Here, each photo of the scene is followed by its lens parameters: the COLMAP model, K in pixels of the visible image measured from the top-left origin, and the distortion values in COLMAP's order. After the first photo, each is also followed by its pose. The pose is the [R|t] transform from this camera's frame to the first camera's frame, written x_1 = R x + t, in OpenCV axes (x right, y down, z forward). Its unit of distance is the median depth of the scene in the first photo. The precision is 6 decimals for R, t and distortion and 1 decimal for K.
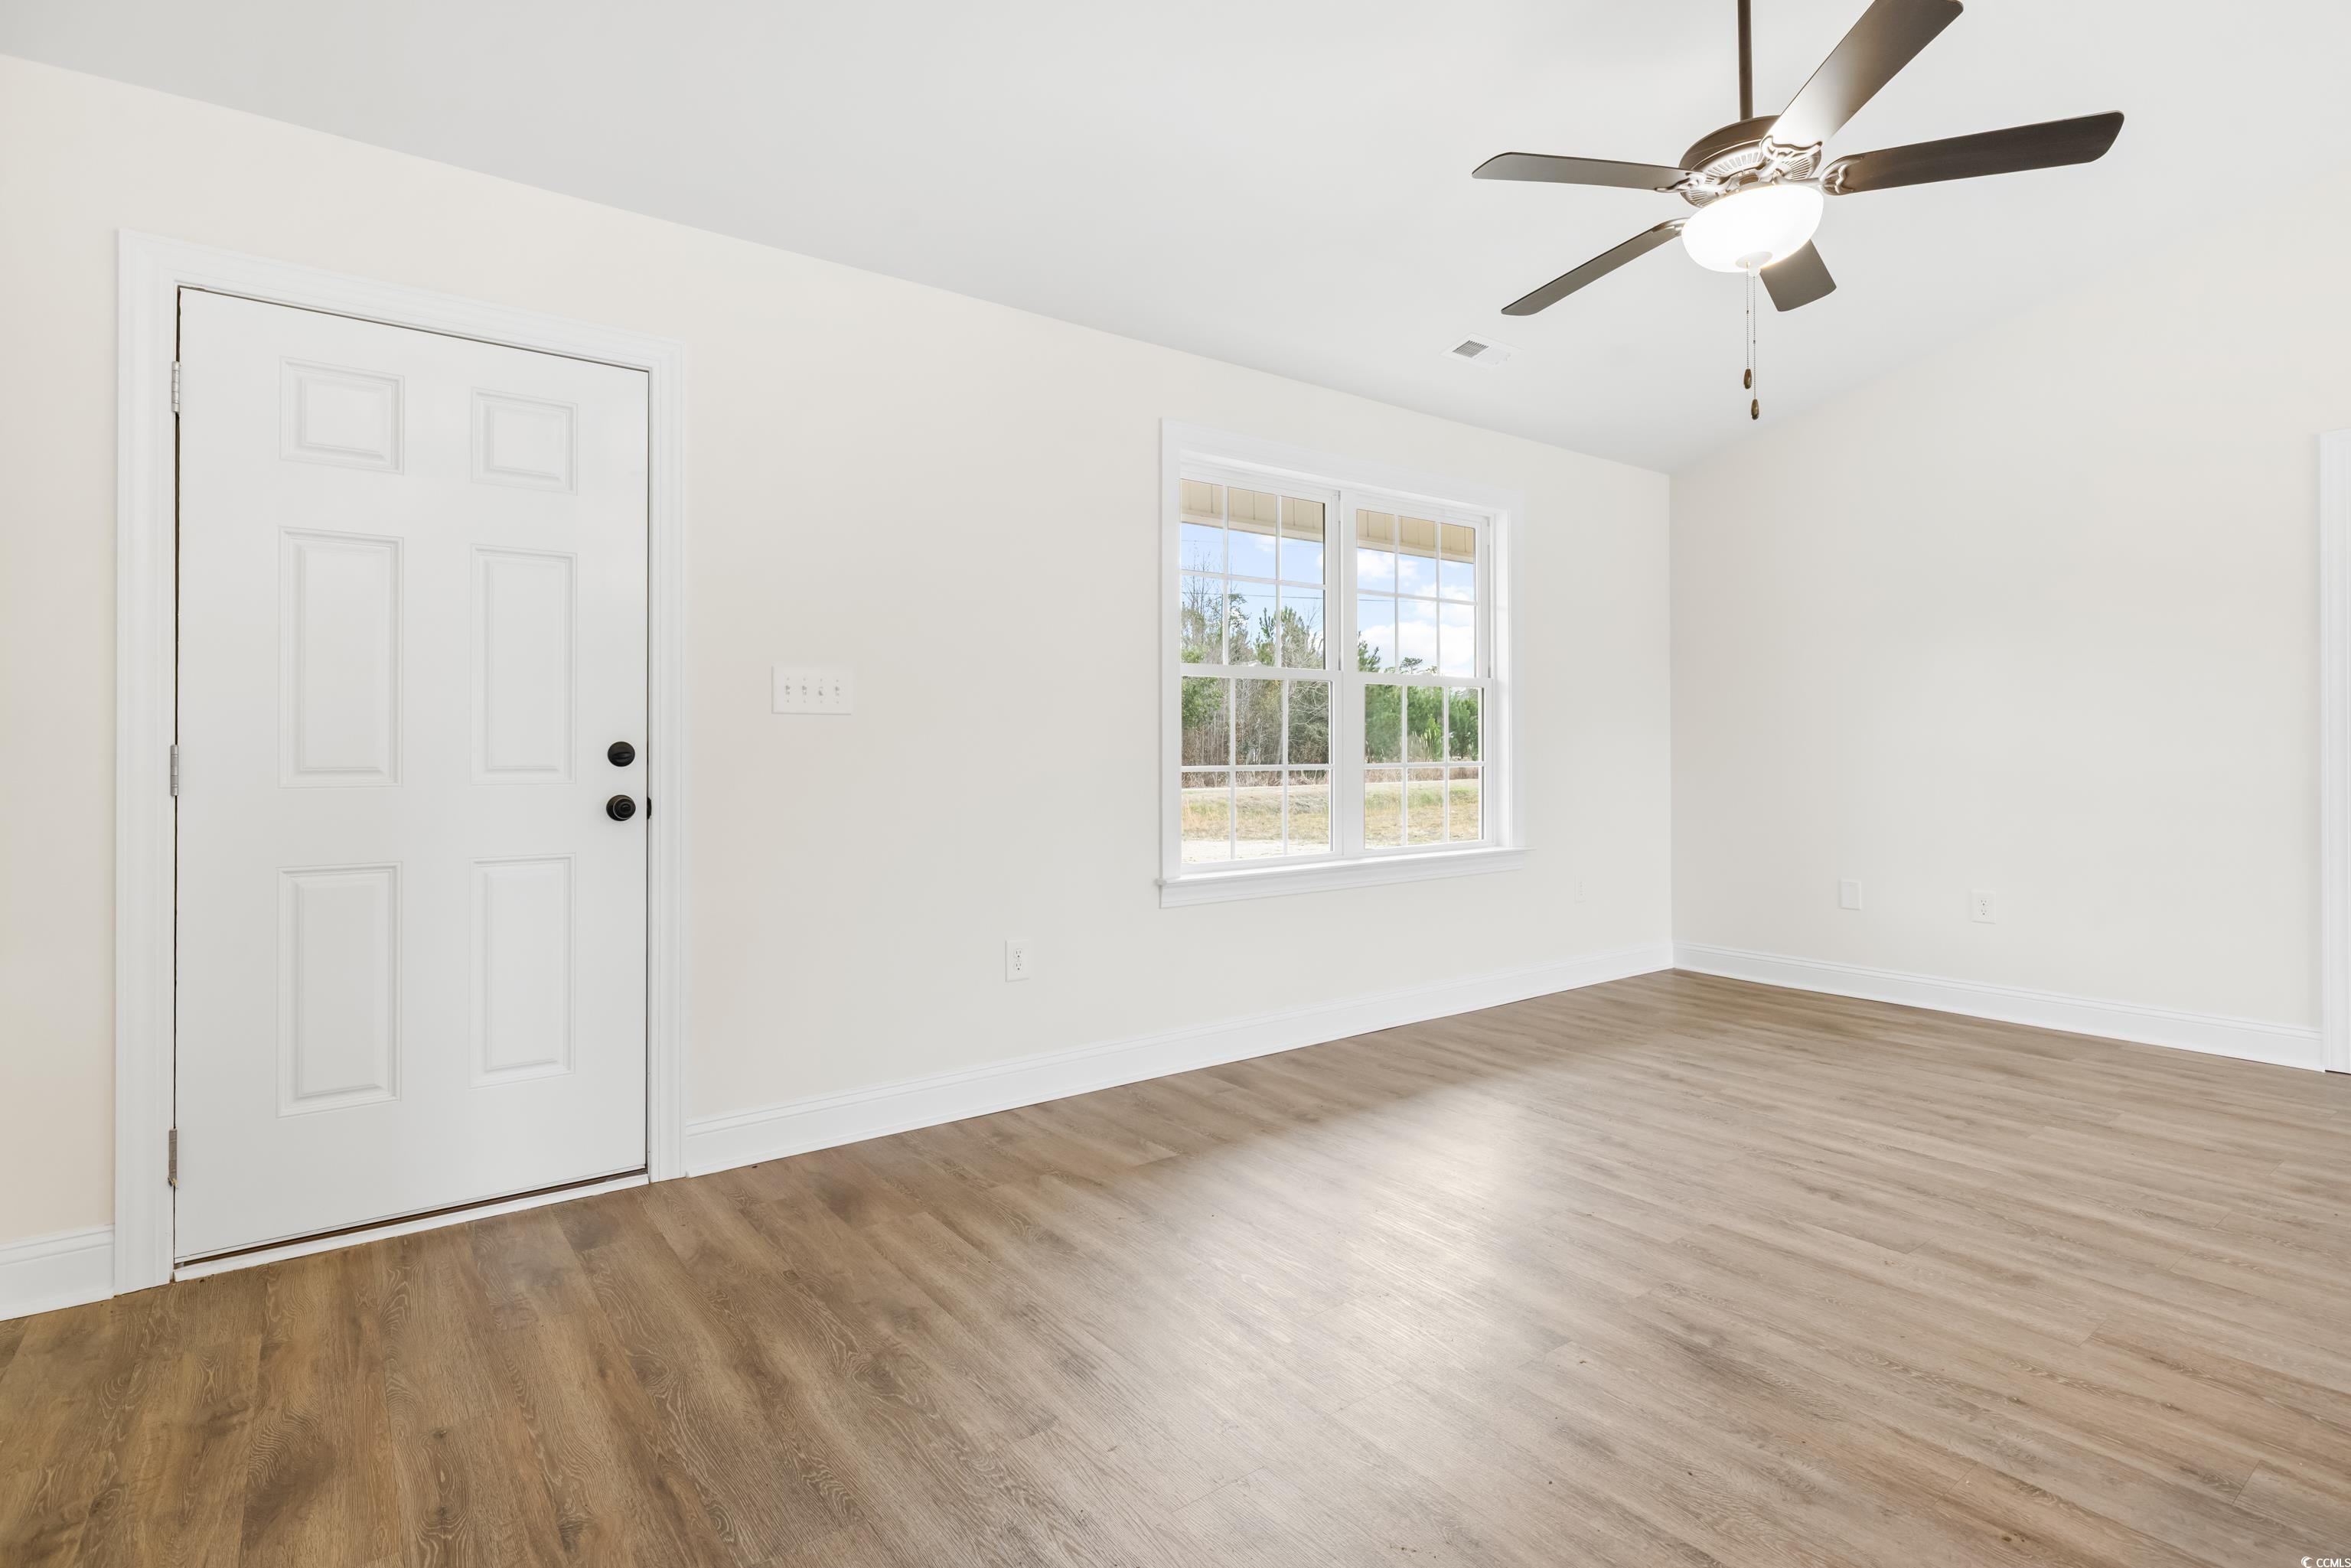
lens RADIAL K [[1149.8, 0, 1171.5], [0, 1149.8, 744.7], [0, 0, 1]] dist [-0.001627, 0.000041]
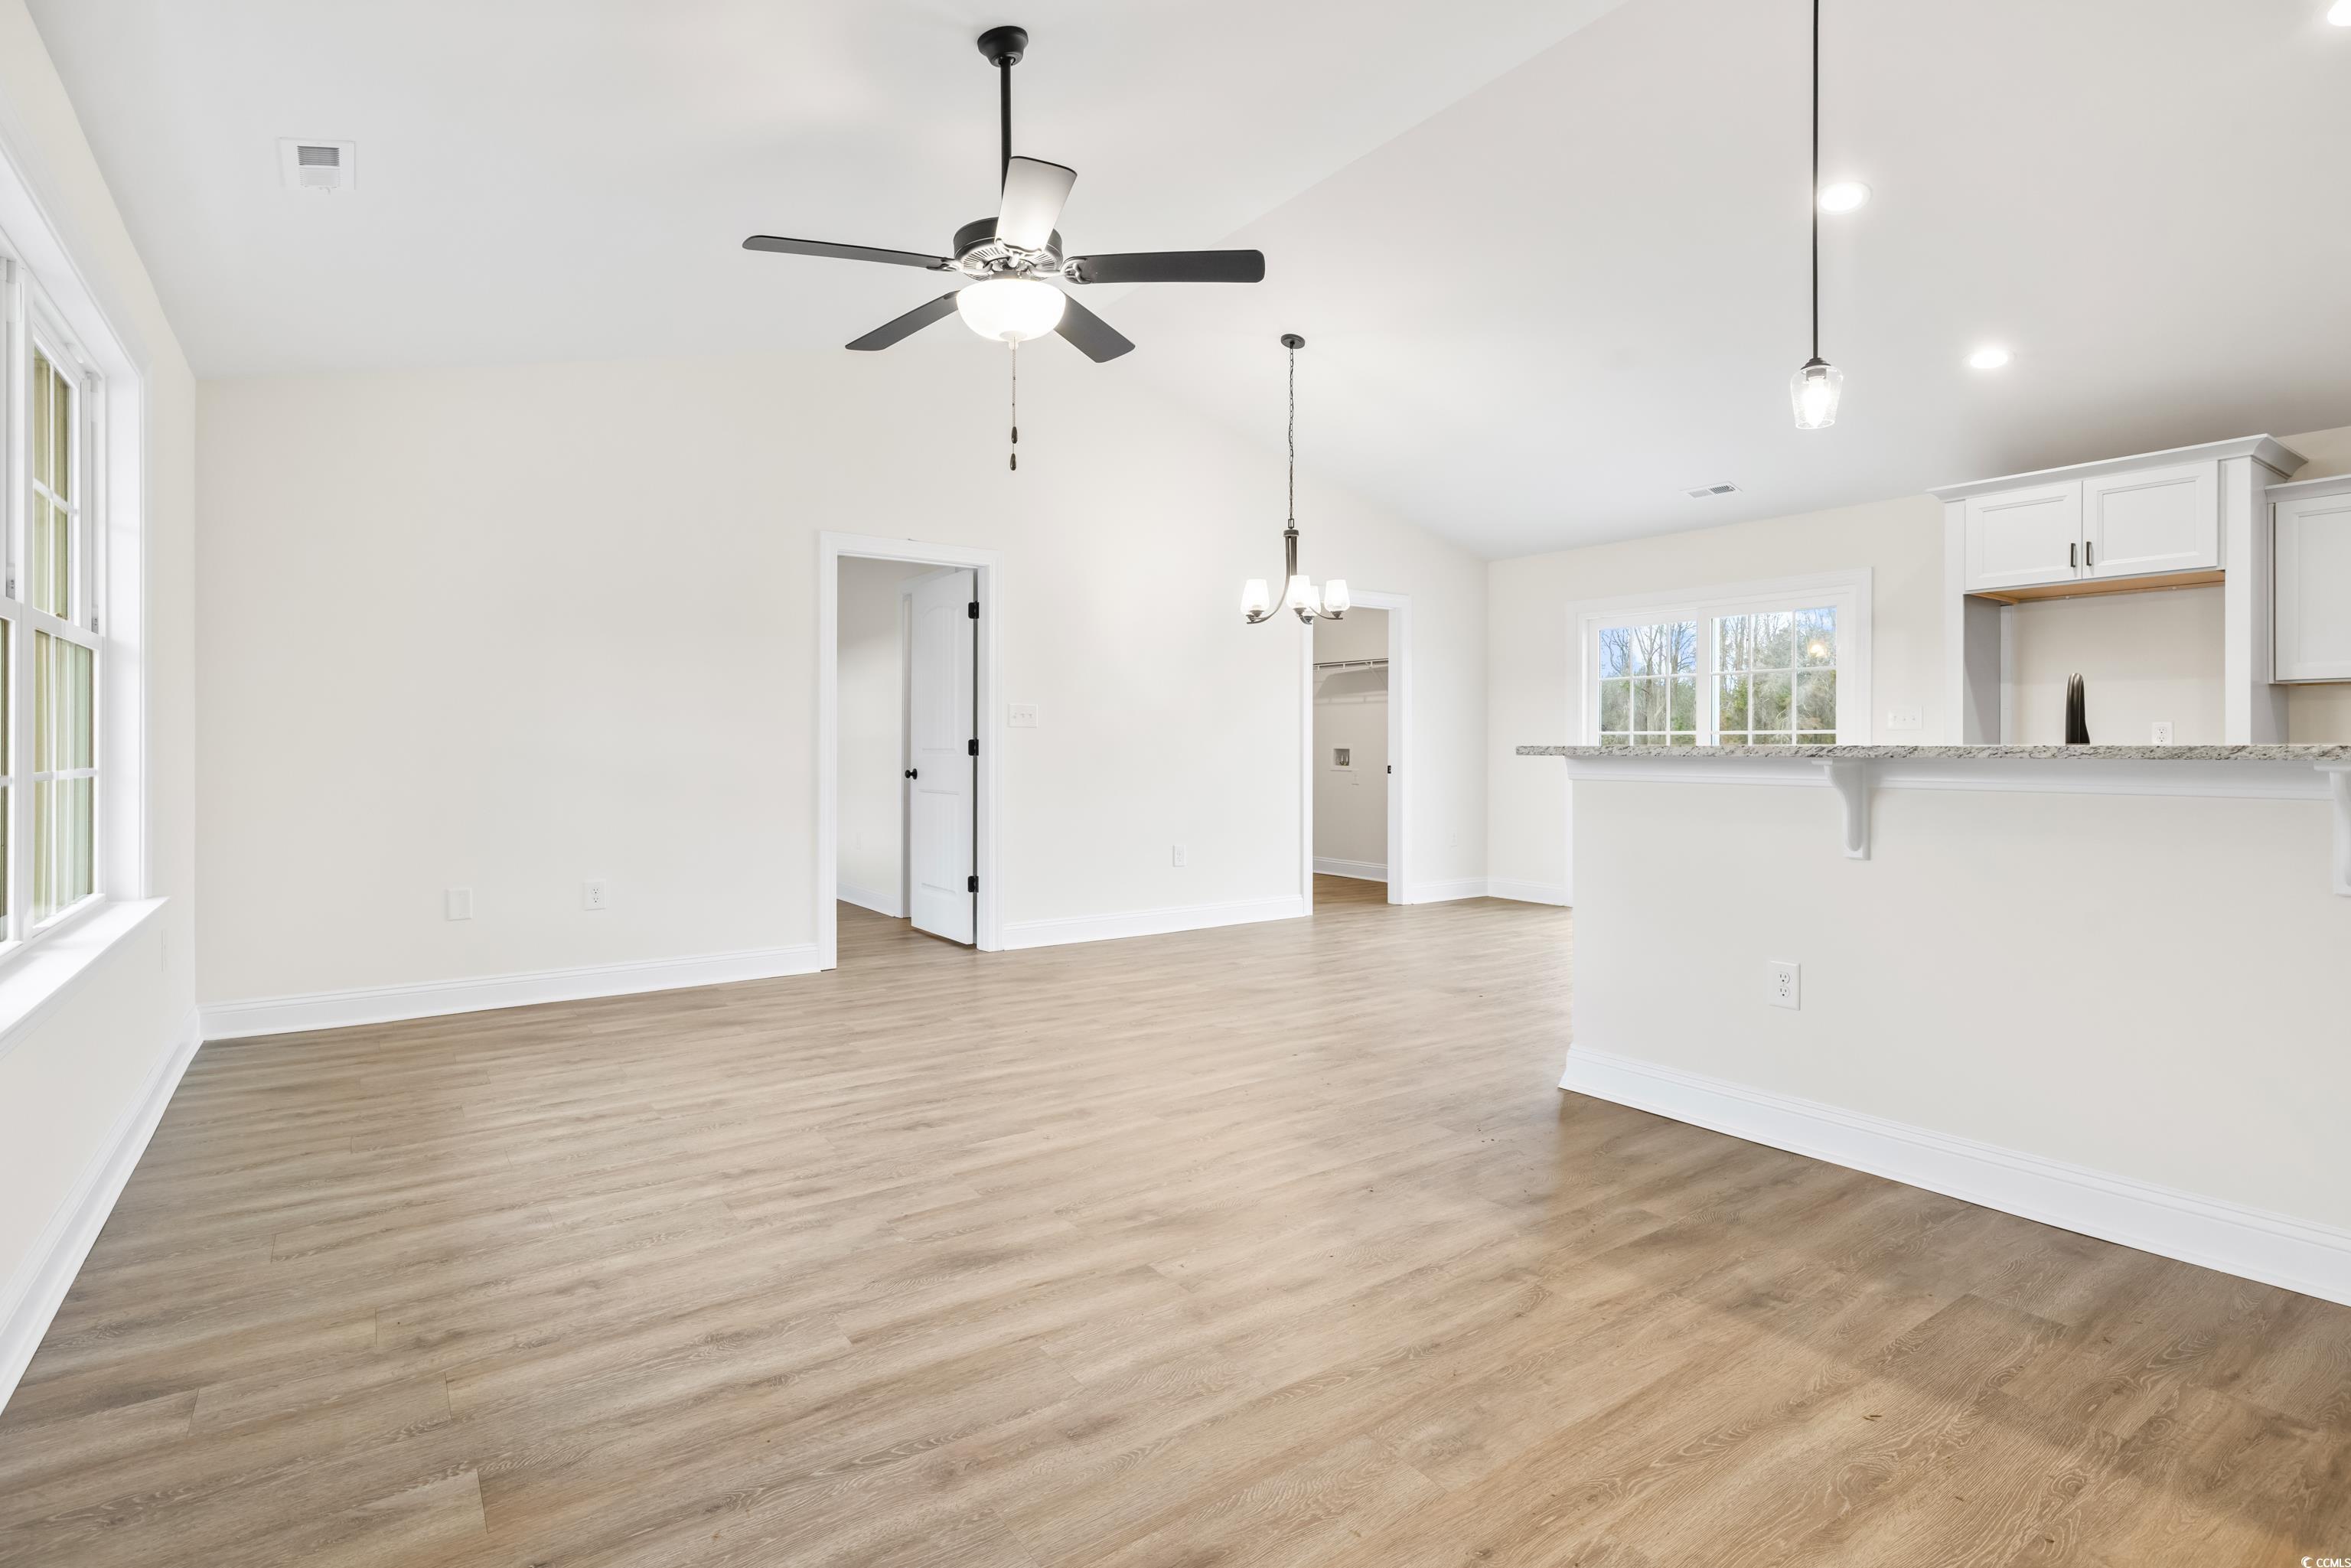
lens RADIAL K [[1153.7, 0, 1172.4], [0, 1153.7, 747.8], [0, 0, 1]] dist [-0.003582, -0.000465]
pose [[0.021136, 0.002413, 0.999774, -0.587561], [-0.004302, 0.999988, -0.002323, 0.004982], [-0.999767, -0.004251, 0.021146, 0.698640]]
